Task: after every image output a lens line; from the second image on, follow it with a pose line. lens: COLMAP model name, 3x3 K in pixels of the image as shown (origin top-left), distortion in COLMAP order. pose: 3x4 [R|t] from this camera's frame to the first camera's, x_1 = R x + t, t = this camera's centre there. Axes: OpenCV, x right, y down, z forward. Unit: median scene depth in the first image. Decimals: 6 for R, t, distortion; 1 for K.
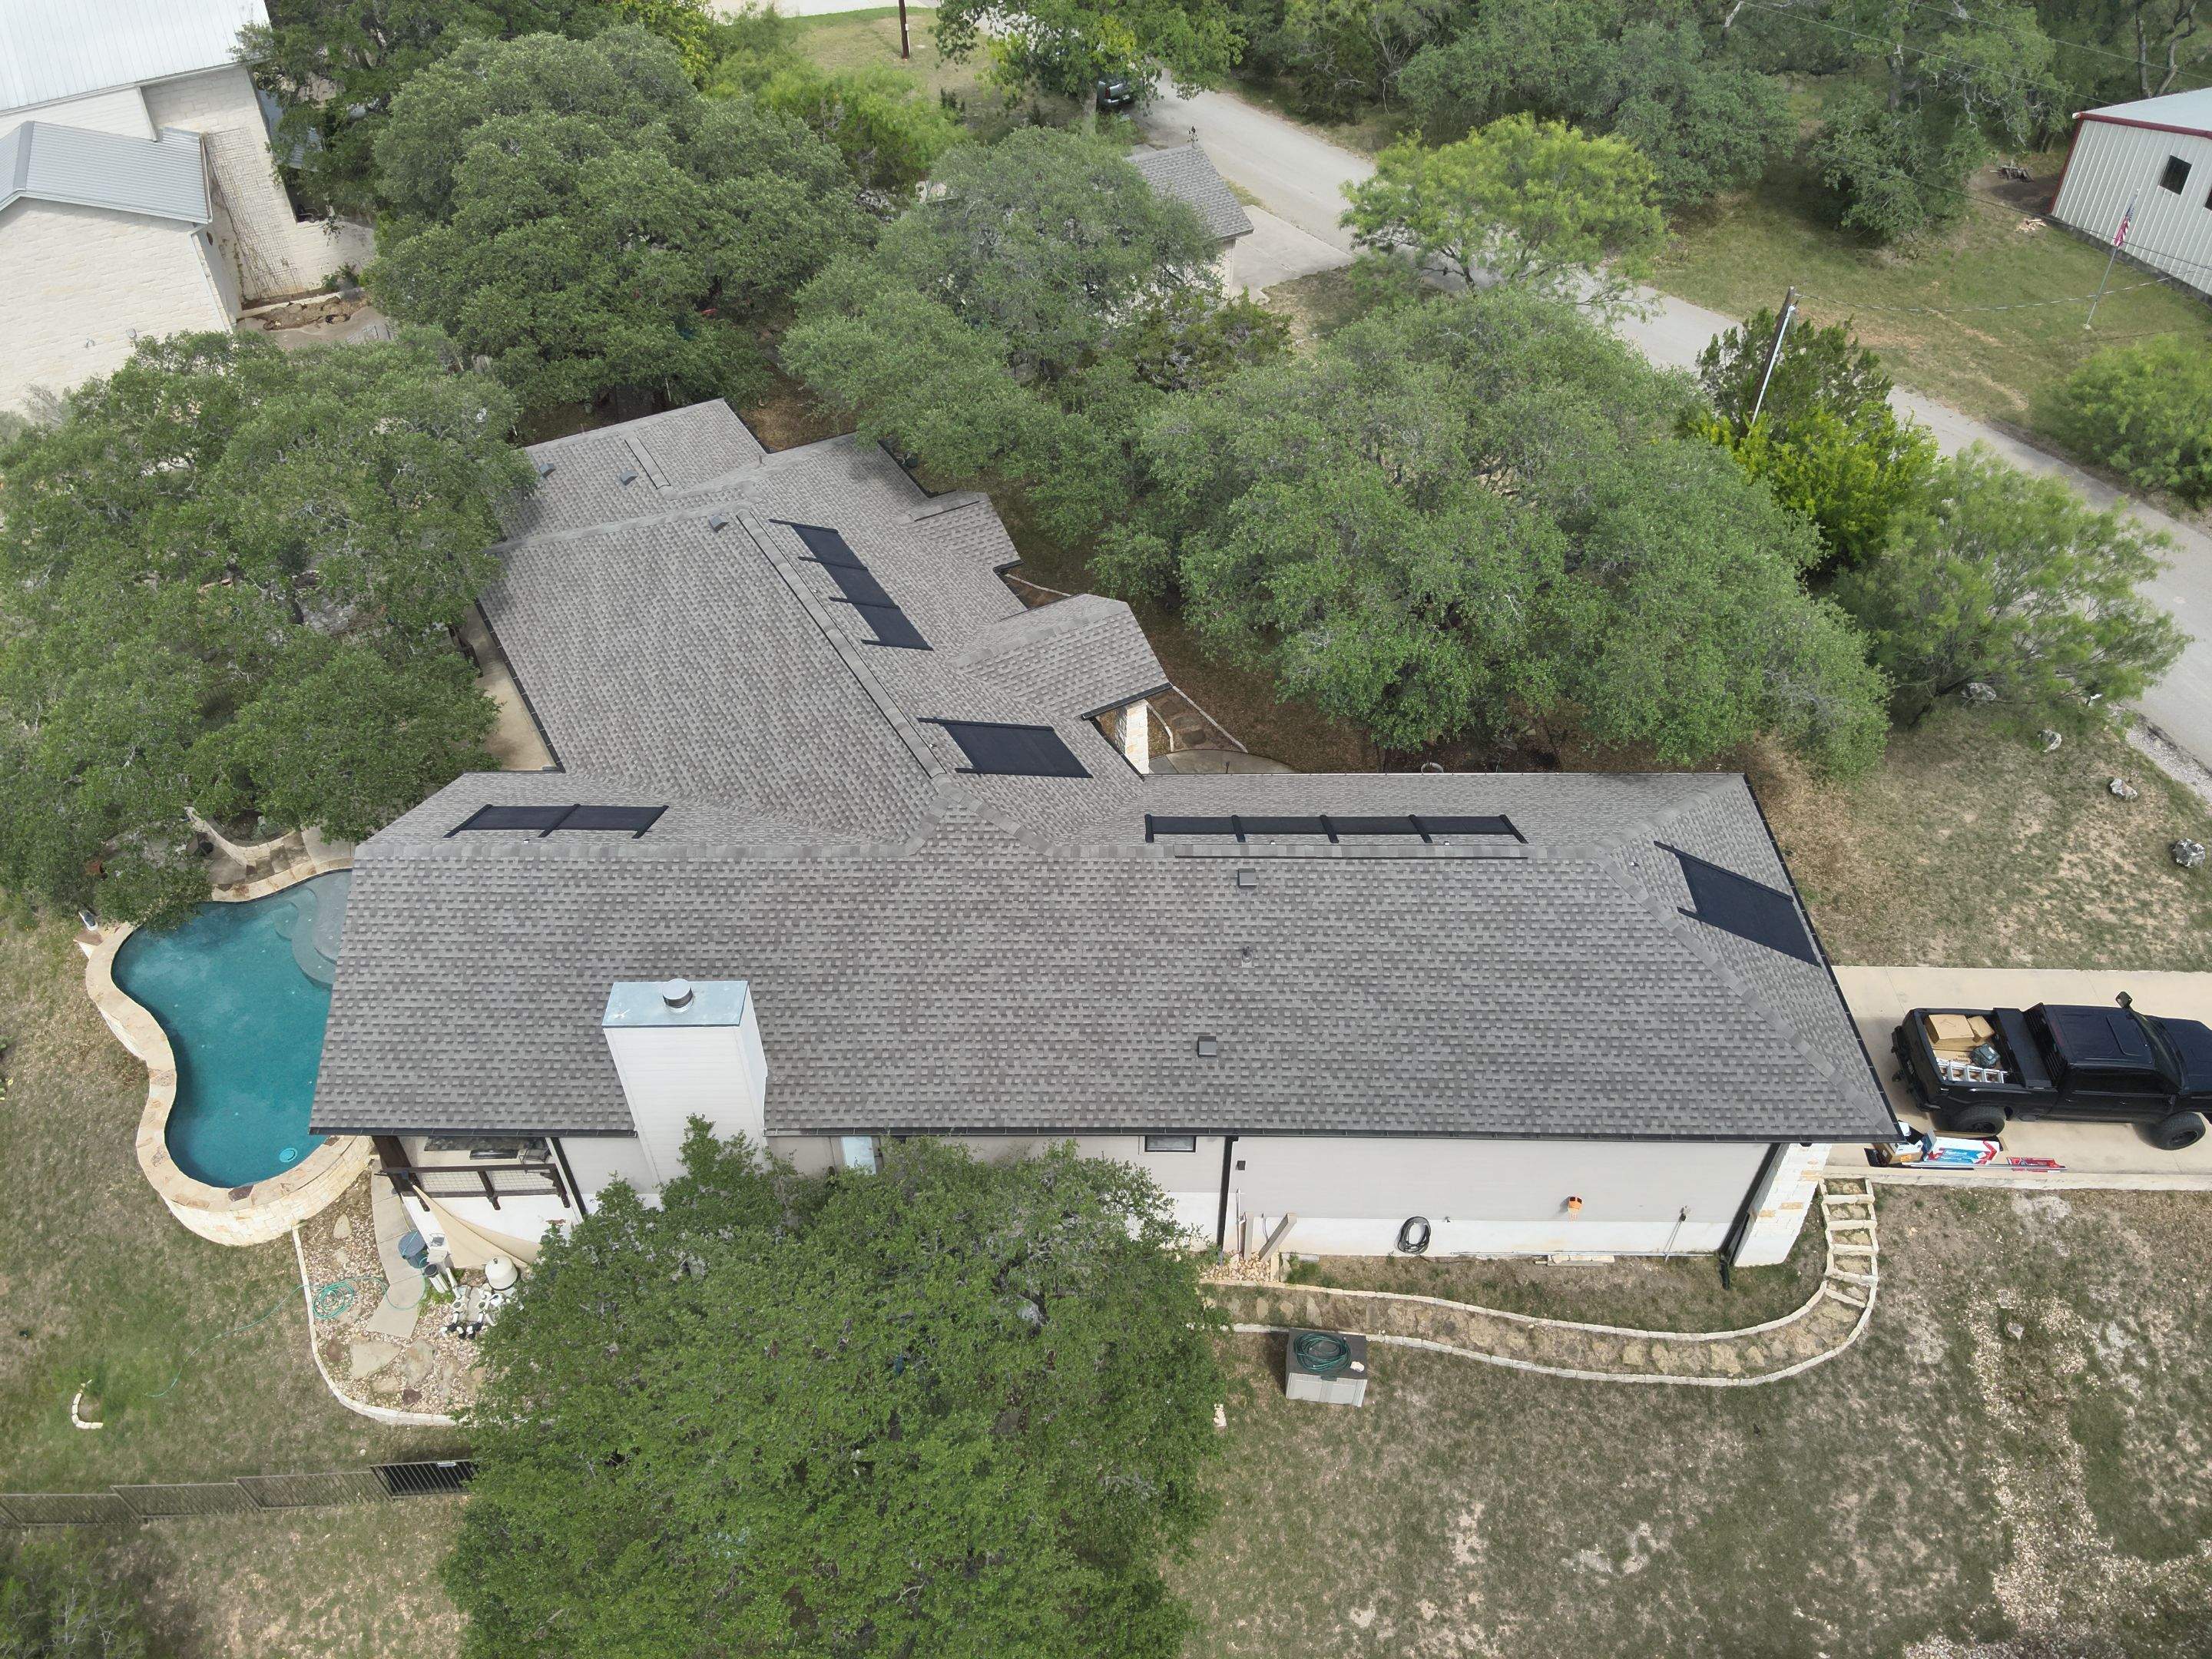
lens RADIAL K [[1584.7, 0, 1098.1], [0, 1584.7, 857.3], [0, 0, 1]] dist [0.106647, -0.198607]
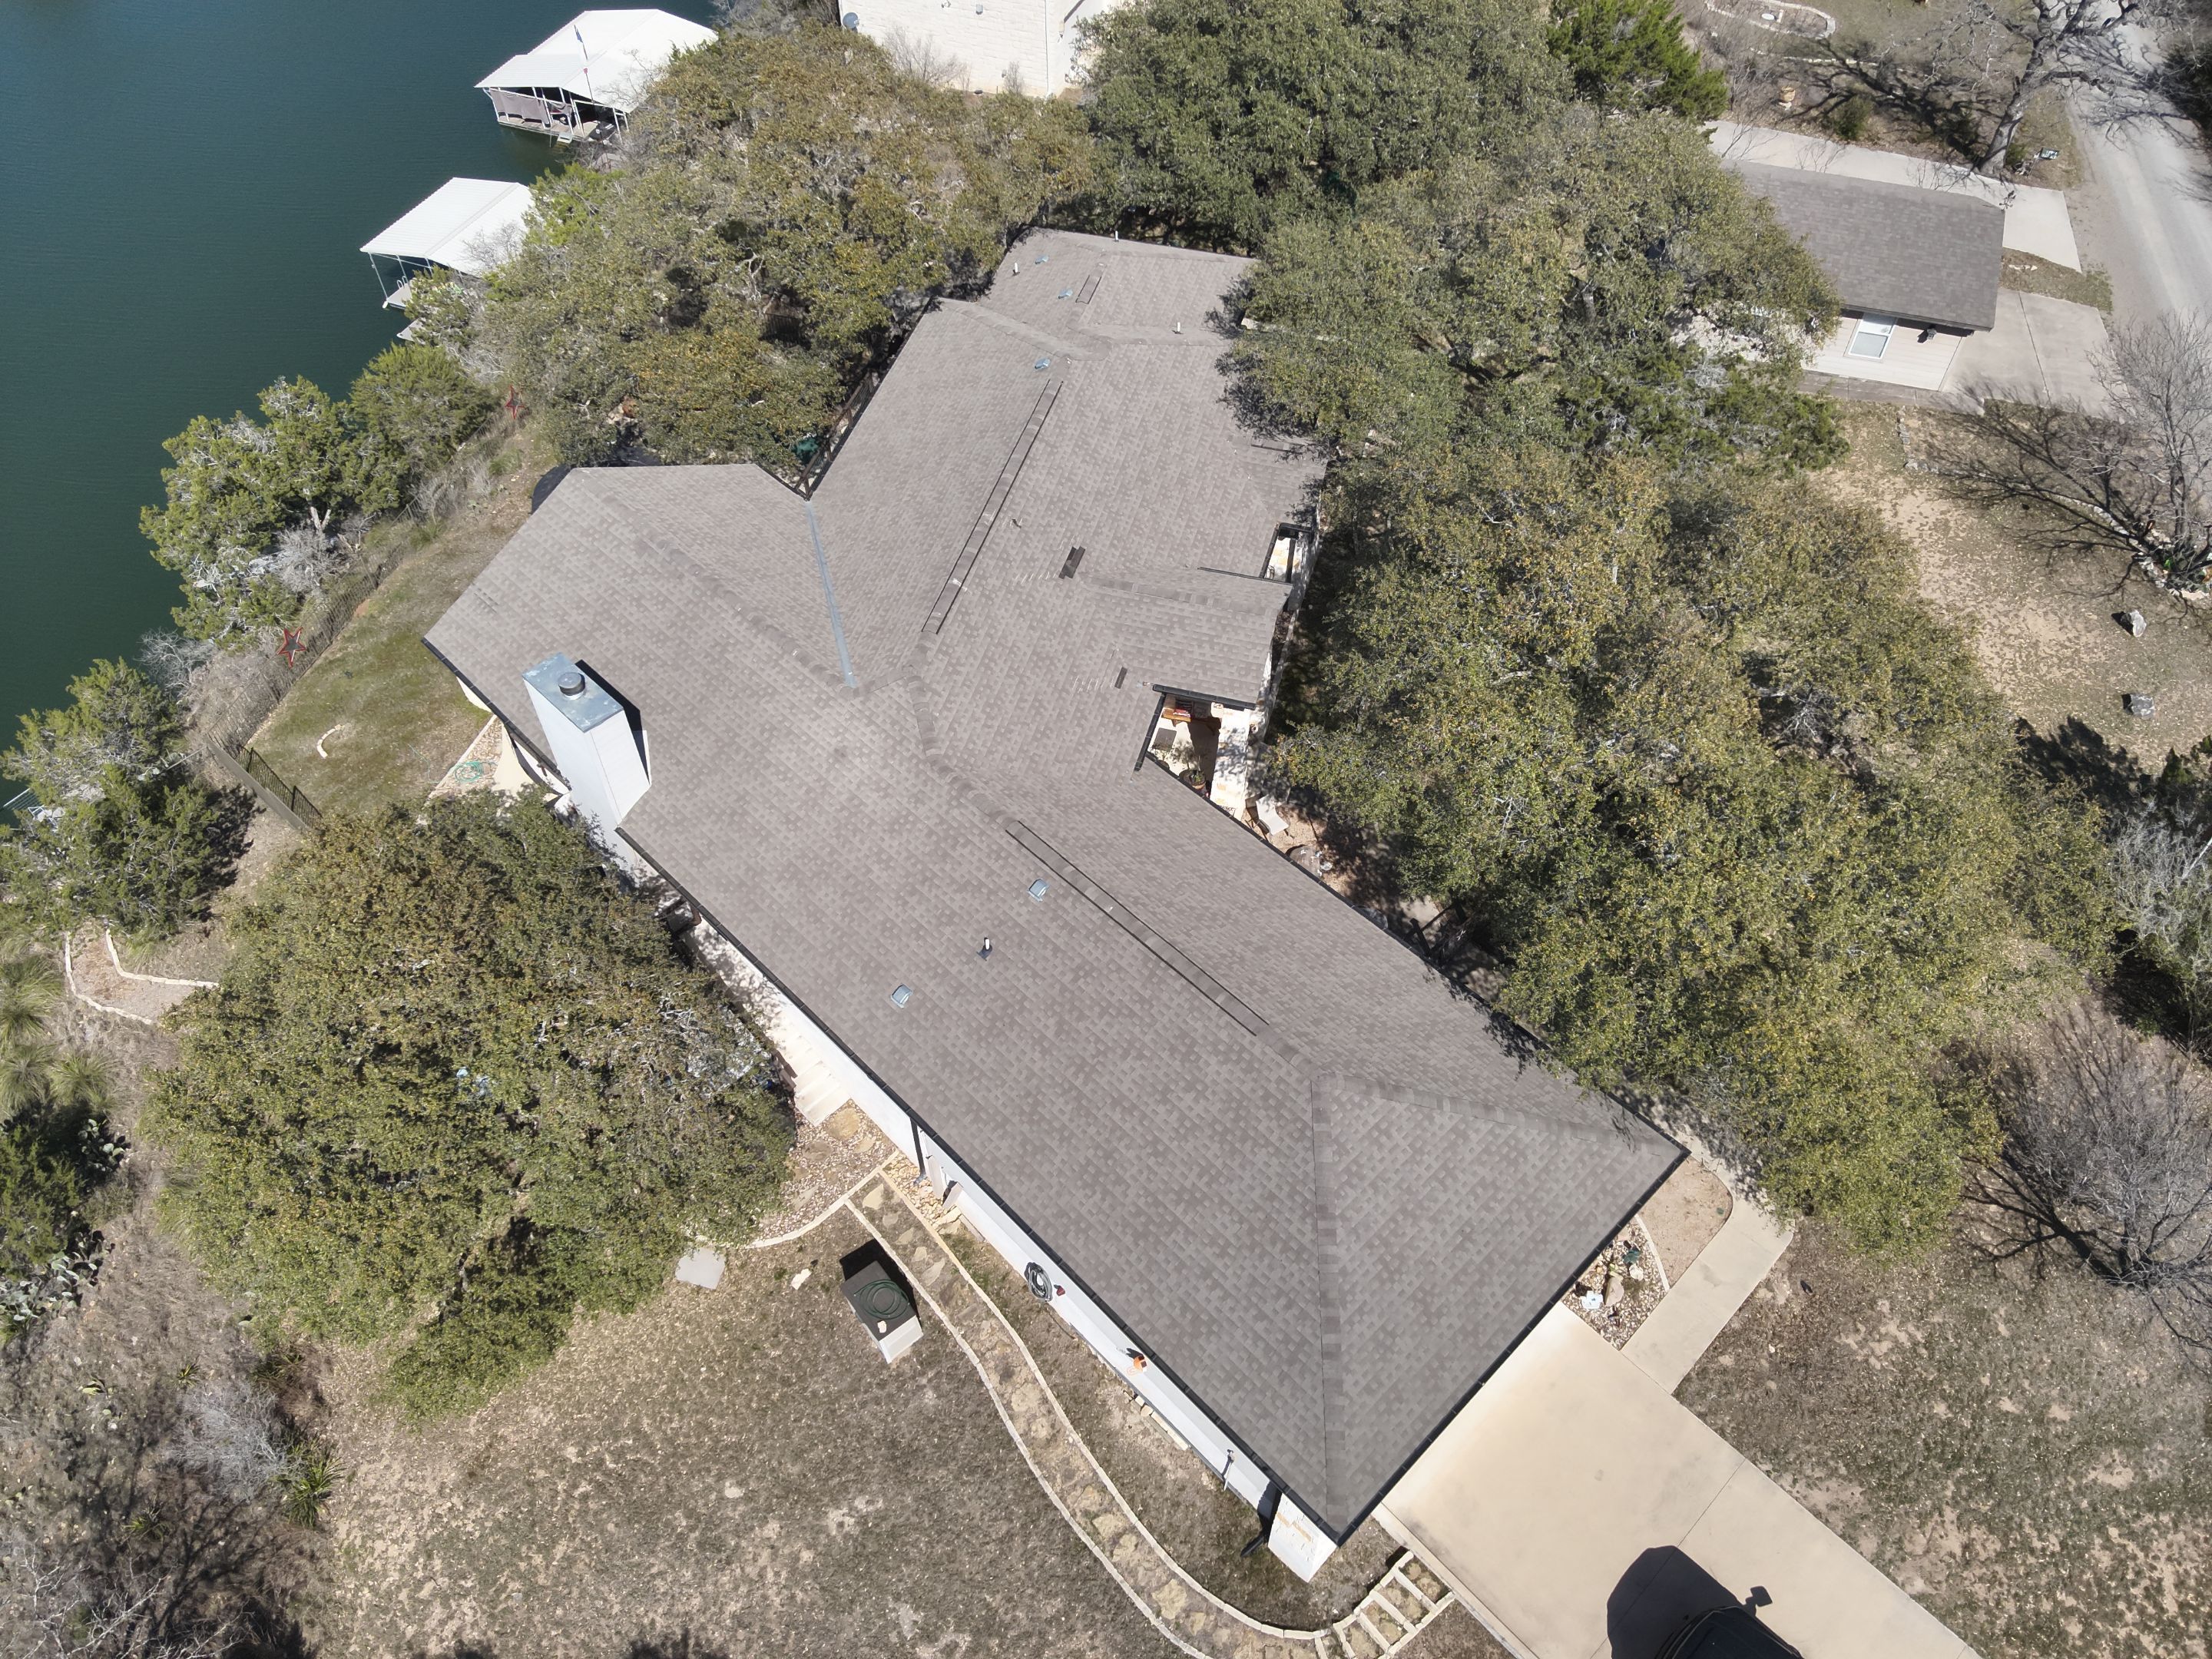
lens RADIAL K [[1585.8, 0, 1093.6], [0, 1585.8, 846.6], [0, 0, 1]] dist [0.088002, -0.170110]
pose [[0.696528, 0.551106, -0.459491, 0.546827], [-0.499482, 0.832151, 0.240920, -0.258310], [0.515138, 0.061700, 0.854883, 0.146166]]
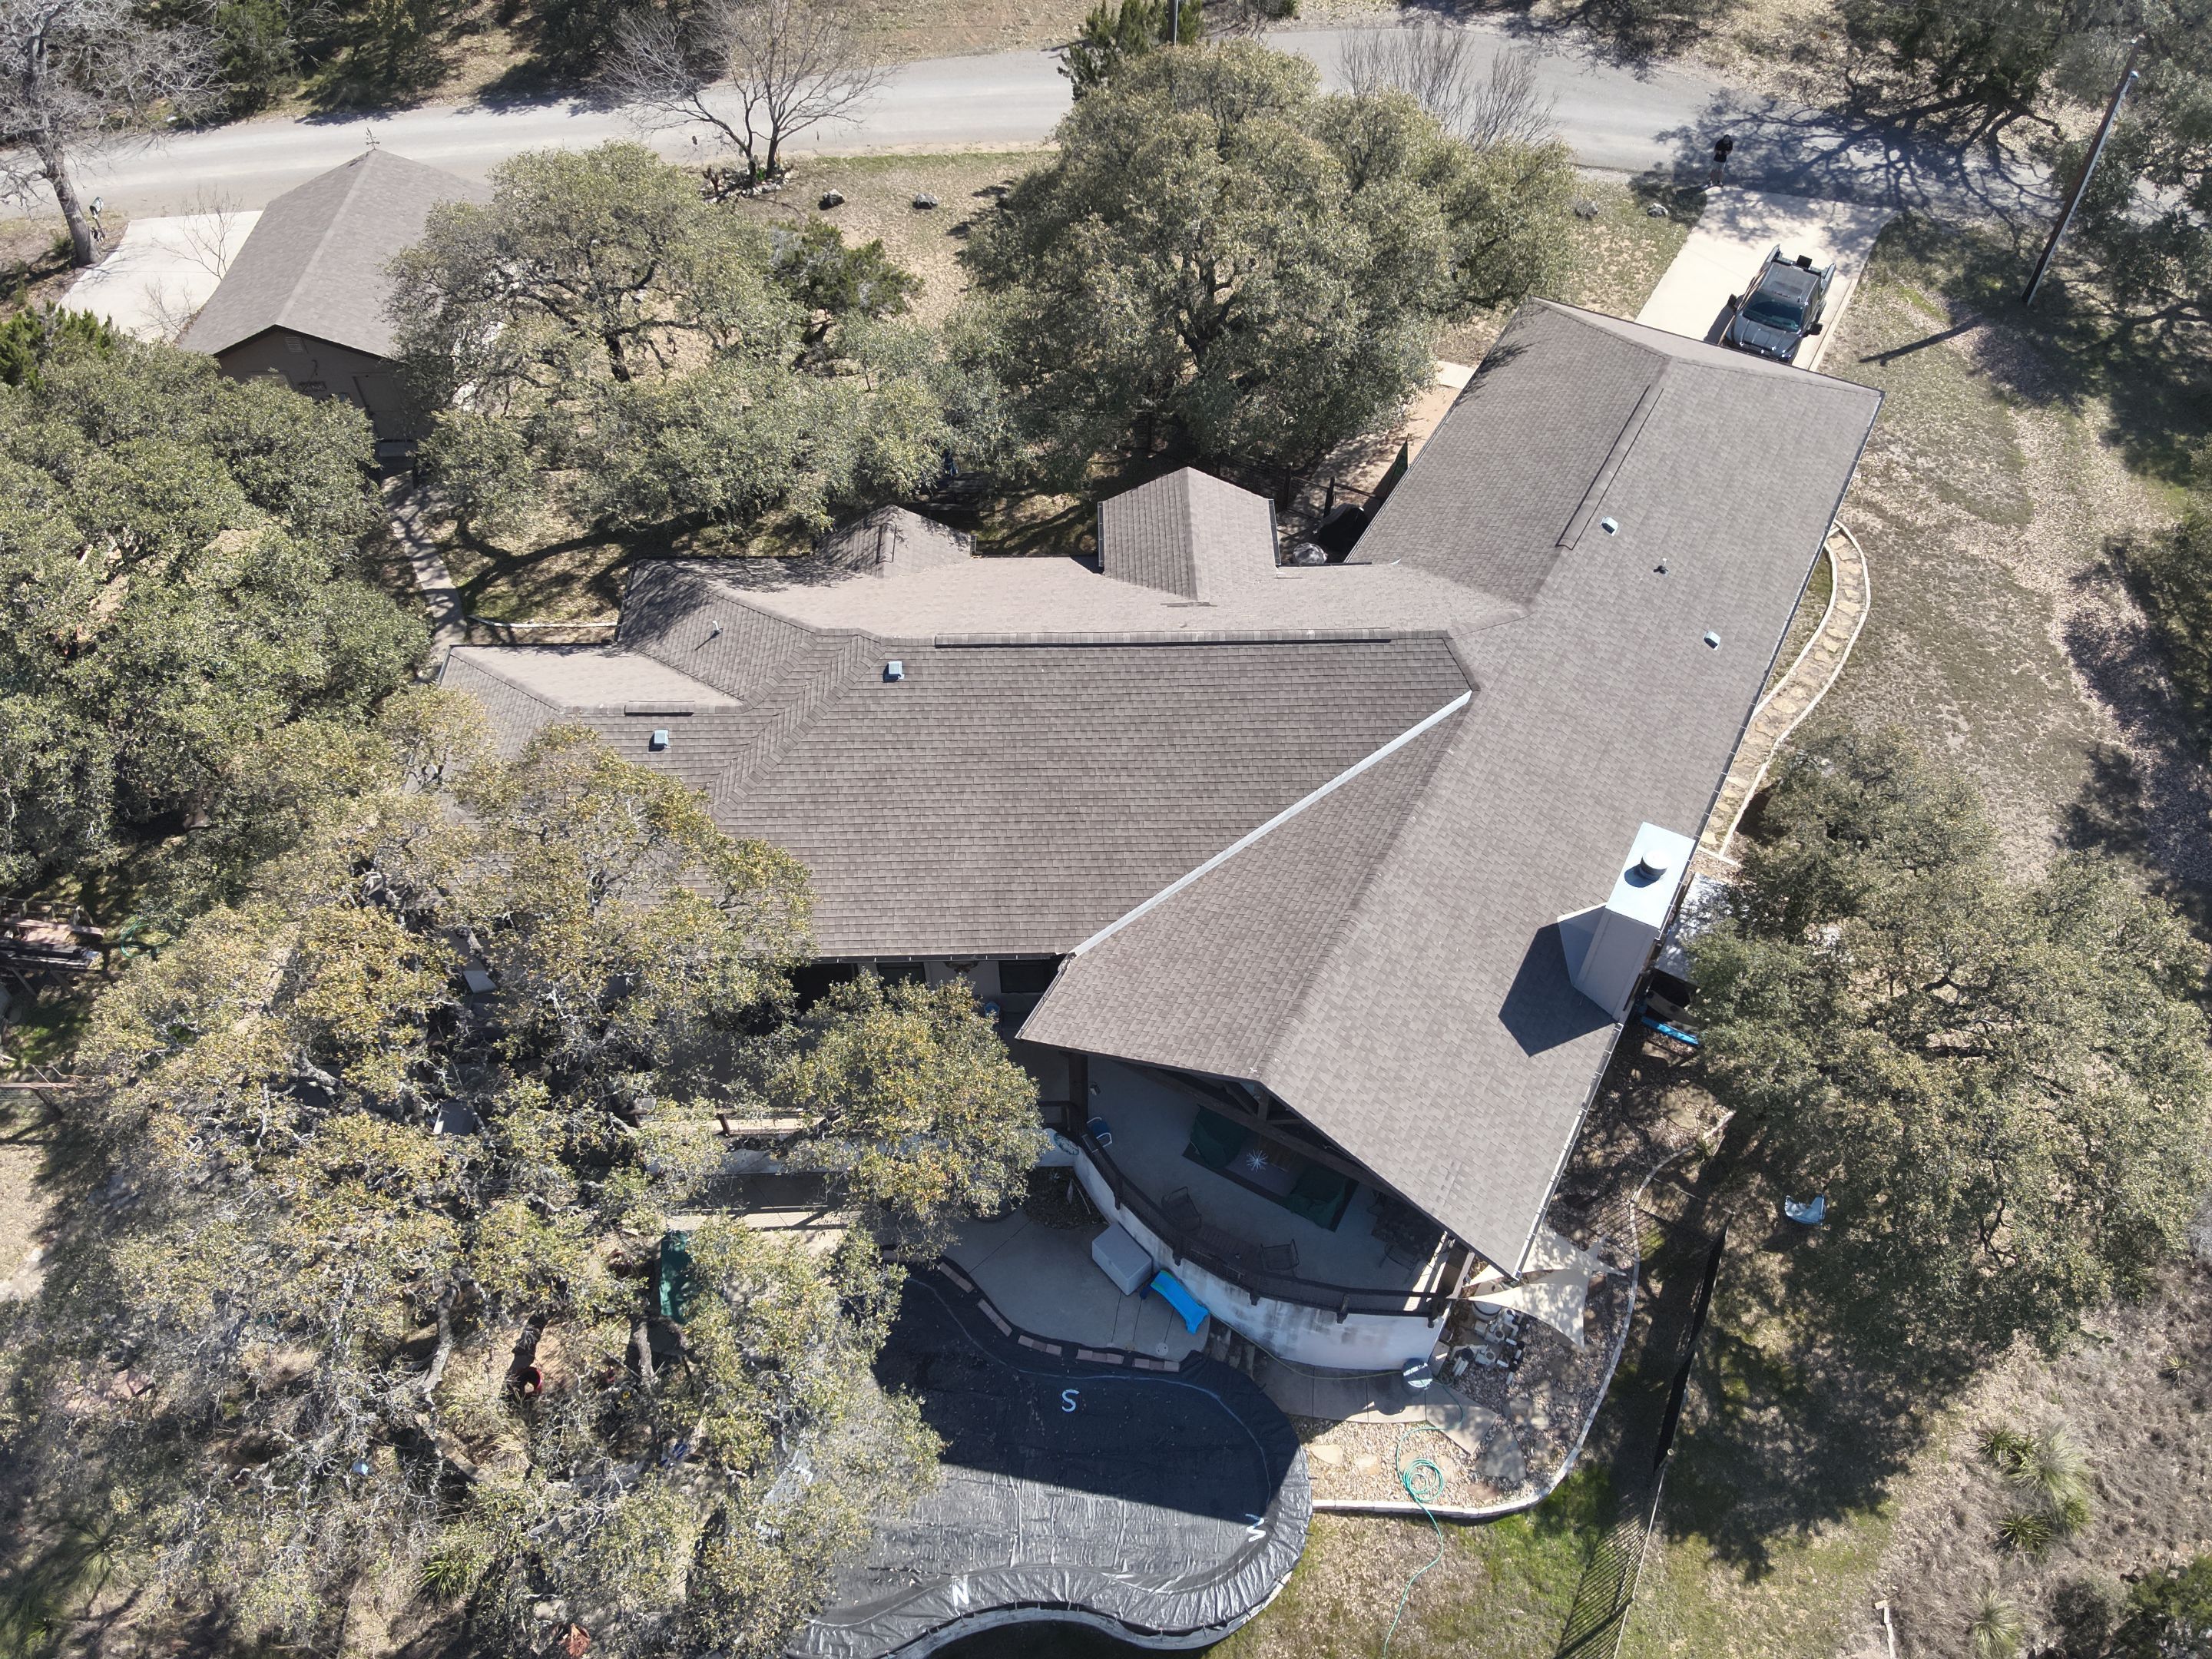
lens RADIAL K [[1561.5, 0, 1086.2], [0, 1561.5, 854.4], [0, 0, 1]] dist [0.095142, -0.178550]
pose [[0.489083, -0.680465, 0.545678, -0.862600], [0.622165, 0.710625, 0.328517, -0.418383], [-0.611317, 0.178829, 0.770916, 0.367028]]
